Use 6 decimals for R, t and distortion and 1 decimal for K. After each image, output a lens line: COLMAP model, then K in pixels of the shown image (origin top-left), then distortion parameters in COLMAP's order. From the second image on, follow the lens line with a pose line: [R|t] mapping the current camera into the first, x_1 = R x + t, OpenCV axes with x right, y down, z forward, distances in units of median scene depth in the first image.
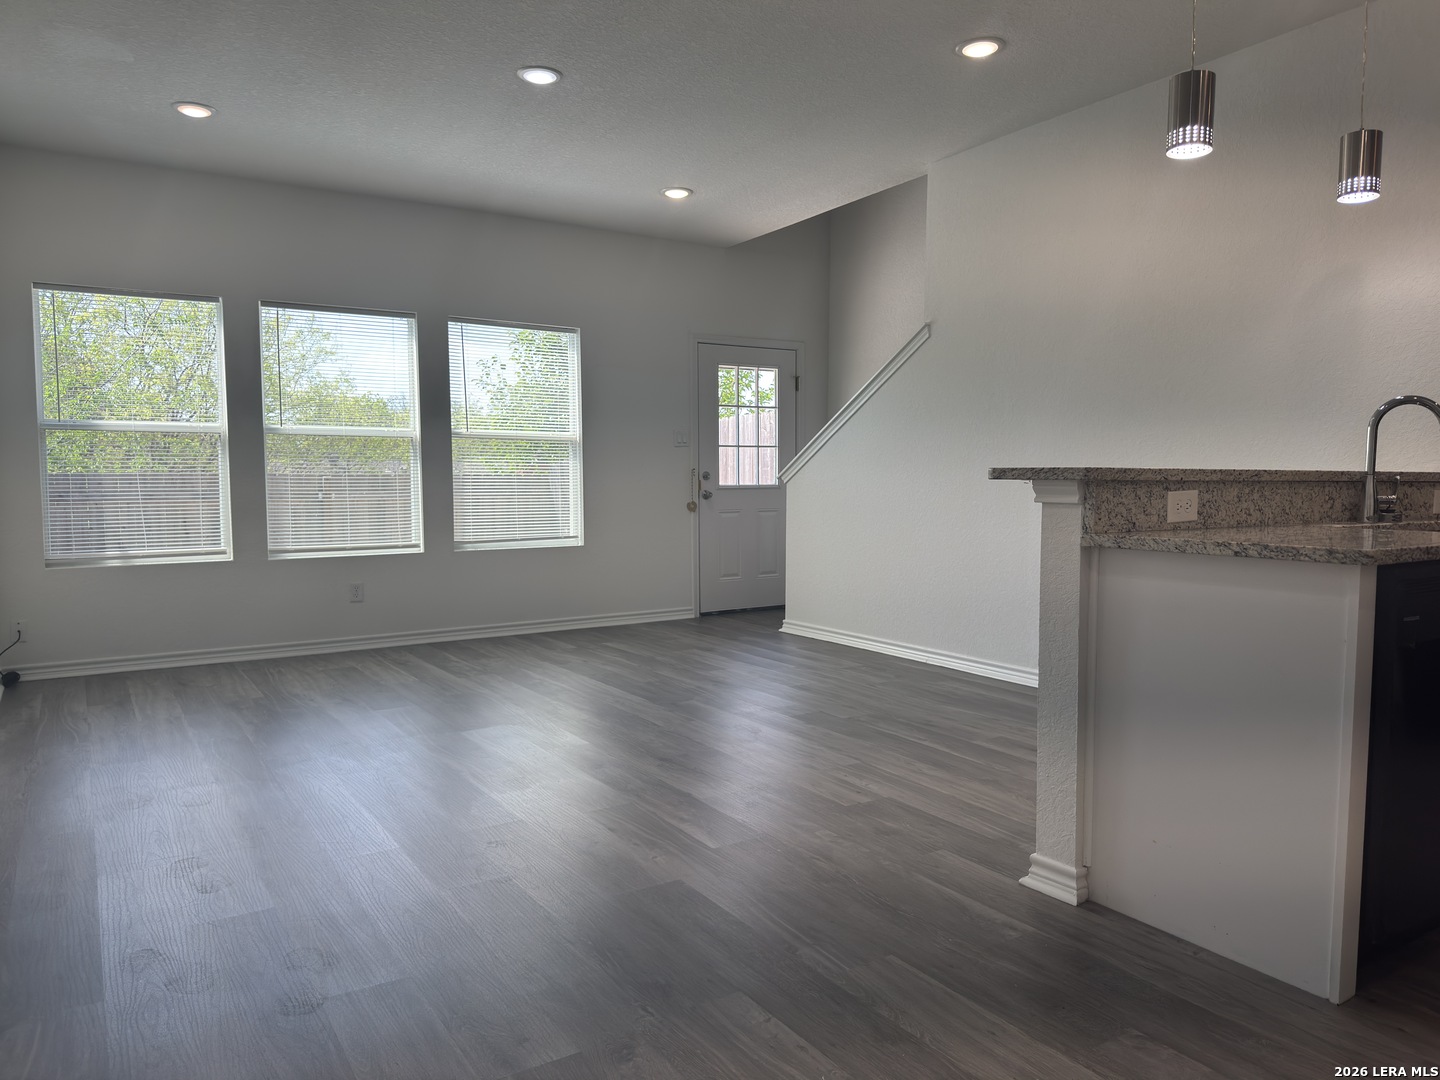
lens RADIAL K [[1011.0, 0, 734.6], [0, 1011.0, 545.5], [0, 0, 1]] dist [0.060842, -0.076083]
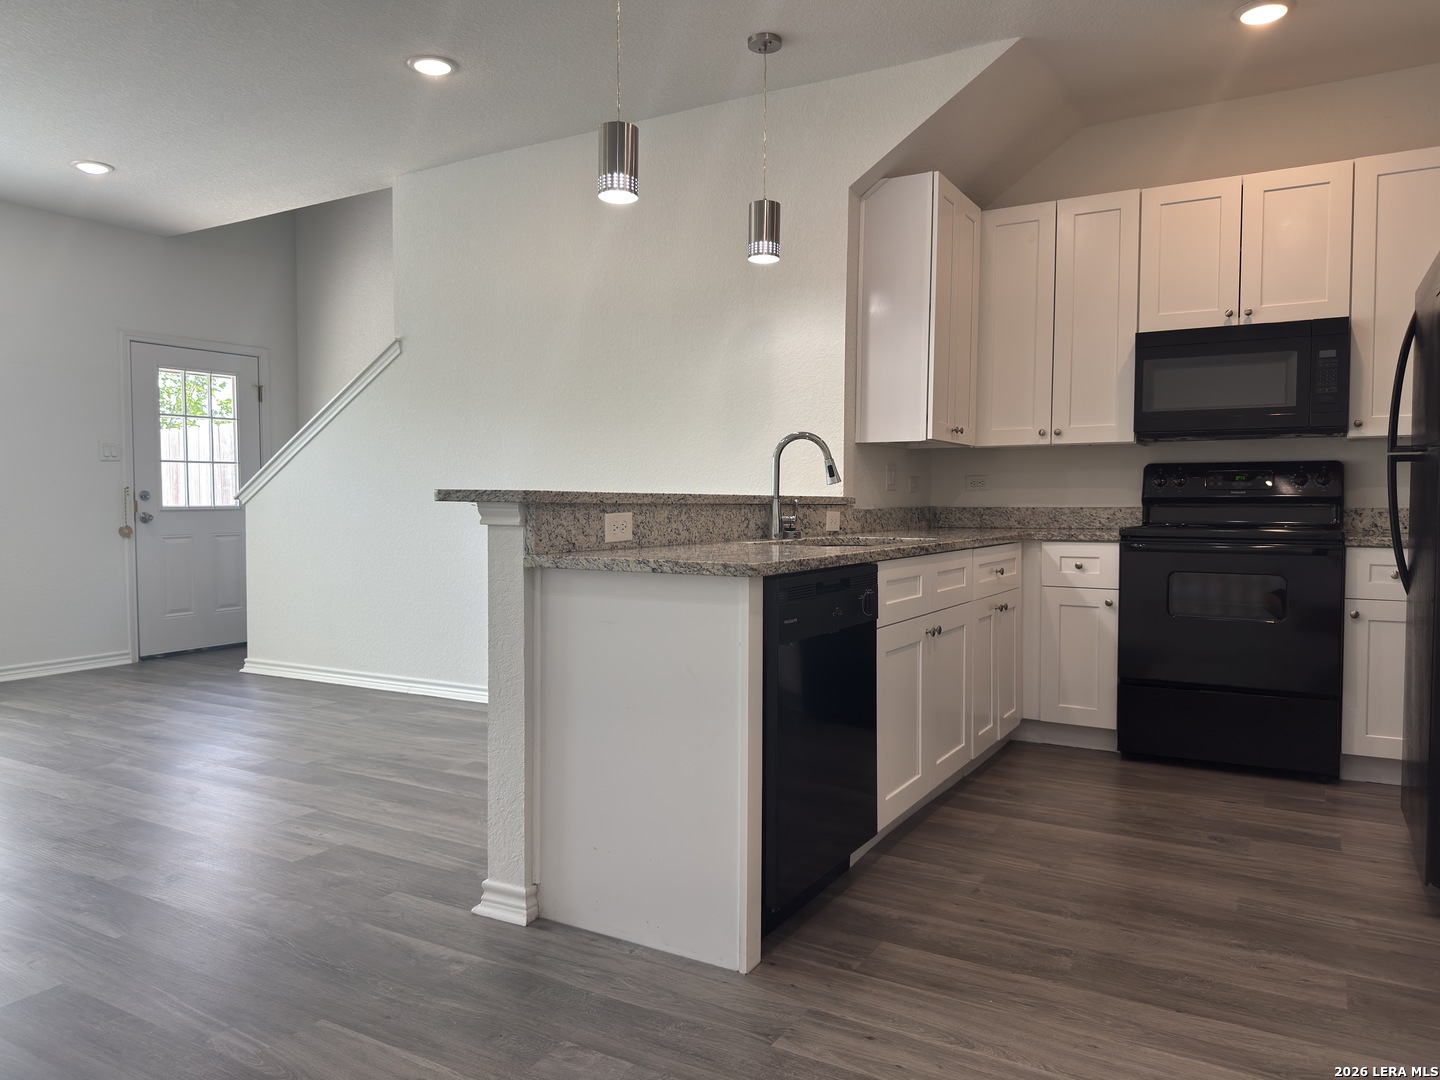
lens RADIAL K [[1011.0, 0, 723.8], [0, 1011.0, 541.5], [0, 0, 1]] dist [0.060842, -0.076083]
pose [[0.893306, -0.017013, 0.449128, 0.053275], [0.028642, 0.999407, -0.019111, -0.000059], [-0.448536, 0.029936, 0.893263, 0.003993]]
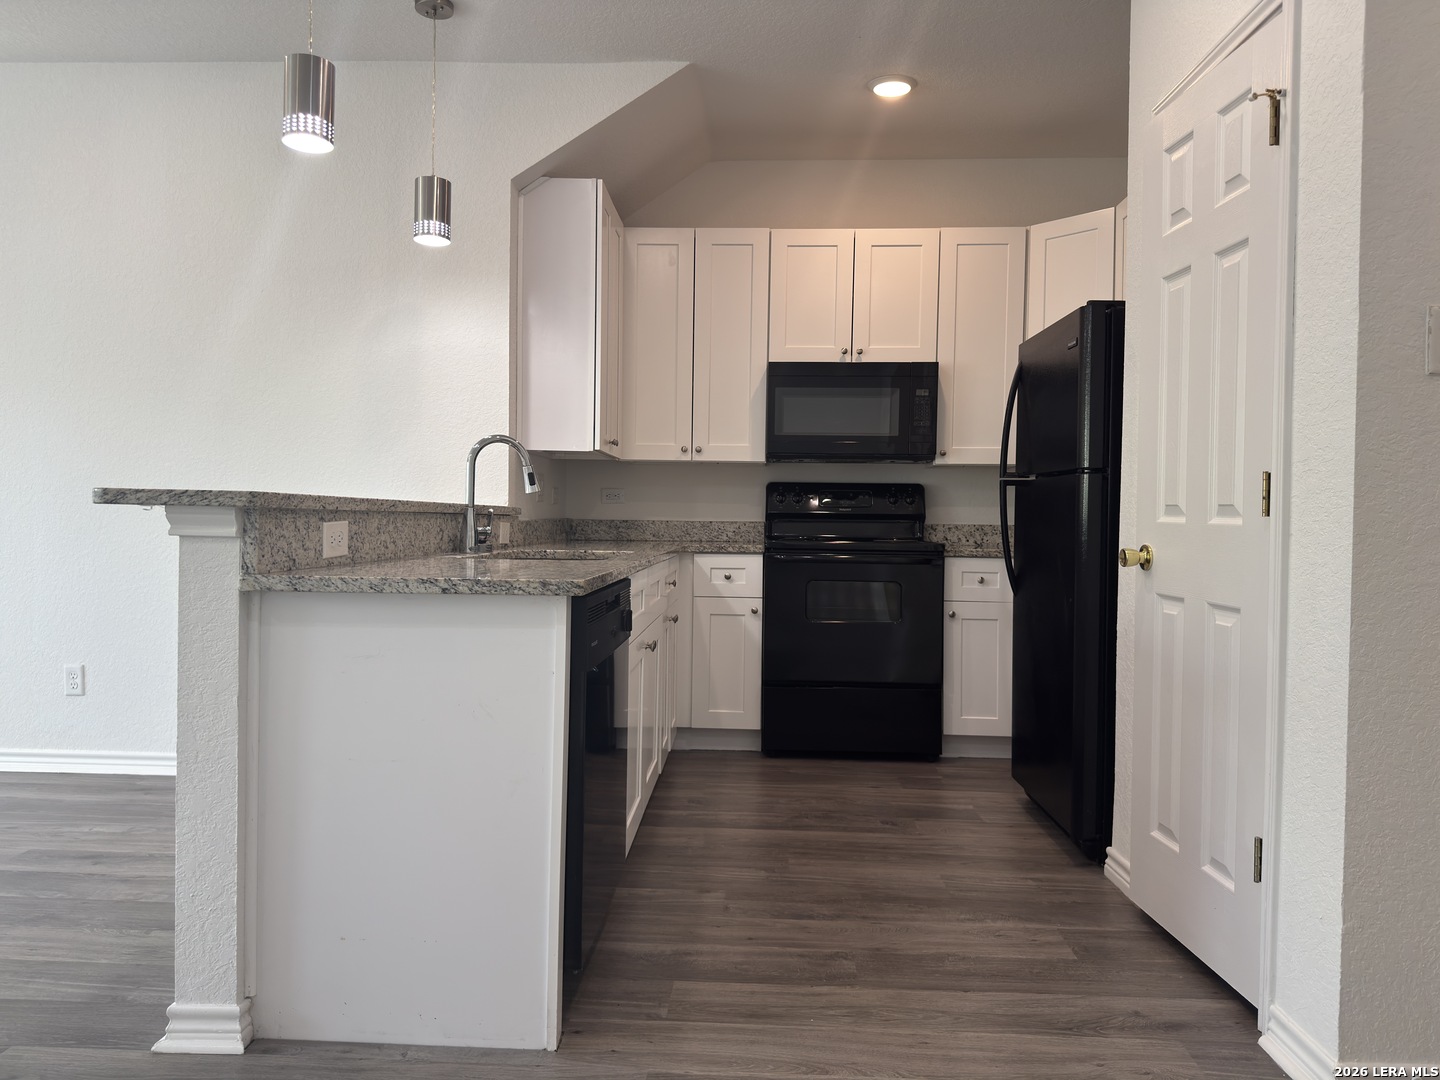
lens RADIAL K [[1011.0, 0, 728.9], [0, 1011.0, 533.1], [0, 0, 1]] dist [0.060842, -0.076083]
pose [[0.579032, -0.003933, 0.815295, -0.069825], [0.039688, 0.998939, -0.023368, -0.008508], [-0.814338, 0.045888, 0.578574, 0.188954]]
